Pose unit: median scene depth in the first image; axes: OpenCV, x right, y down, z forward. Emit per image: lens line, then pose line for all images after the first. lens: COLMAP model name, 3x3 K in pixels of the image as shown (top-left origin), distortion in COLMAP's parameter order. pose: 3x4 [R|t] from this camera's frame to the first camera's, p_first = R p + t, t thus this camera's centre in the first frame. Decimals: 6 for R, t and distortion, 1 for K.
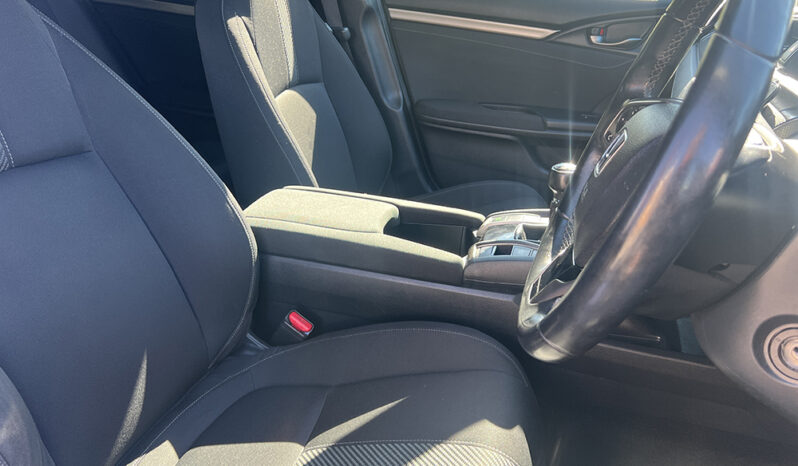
lens RADIAL K [[605.2, 0, 401.7], [0, 605.2, 232.4], [0, 0, 1]] dist [0.033605, -0.045125]
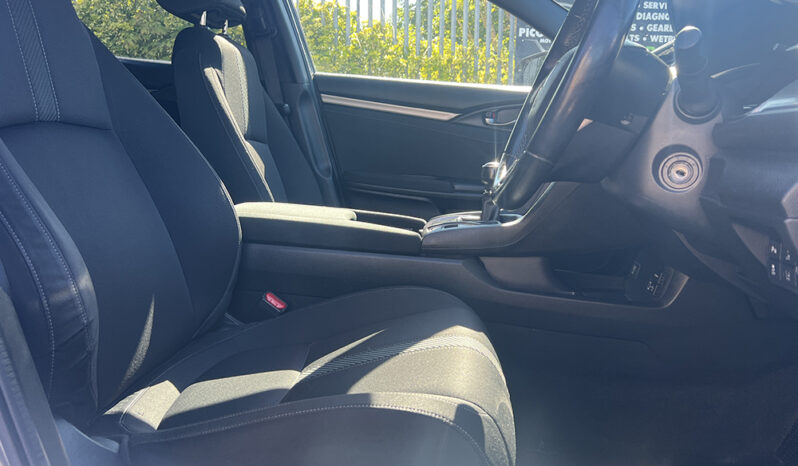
lens RADIAL K [[605.2, 0, 400.2], [0, 605.2, 231.6], [0, 0, 1]] dist [0.033605, -0.045125]
pose [[0.979372, 0.010345, 0.201799, -0.115335], [0.041600, 0.966973, -0.251460, 0.215206], [-0.197736, 0.254667, 0.946597, -0.097329]]
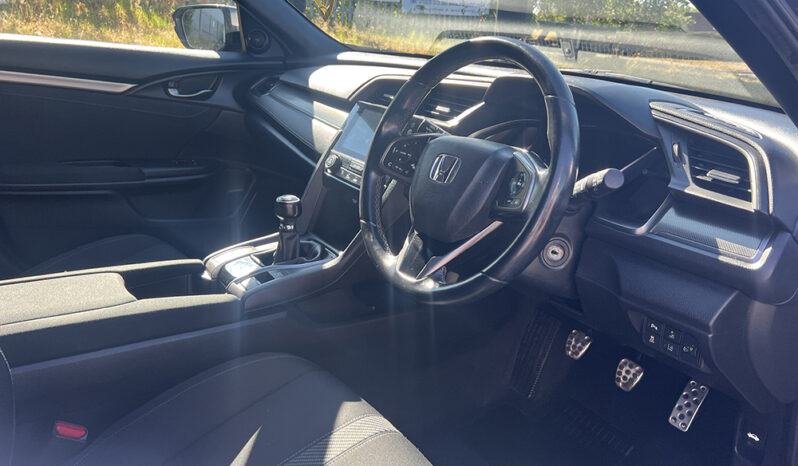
lens RADIAL K [[605.2, 0, 402.3], [0, 605.2, 220.2], [0, 0, 1]] dist [0.033605, -0.045125]
pose [[0.593126, -0.197731, 0.780451, -0.341737], [0.262046, 0.964002, 0.045085, -0.035452], [-0.761271, 0.177773, 0.623589, 0.041336]]
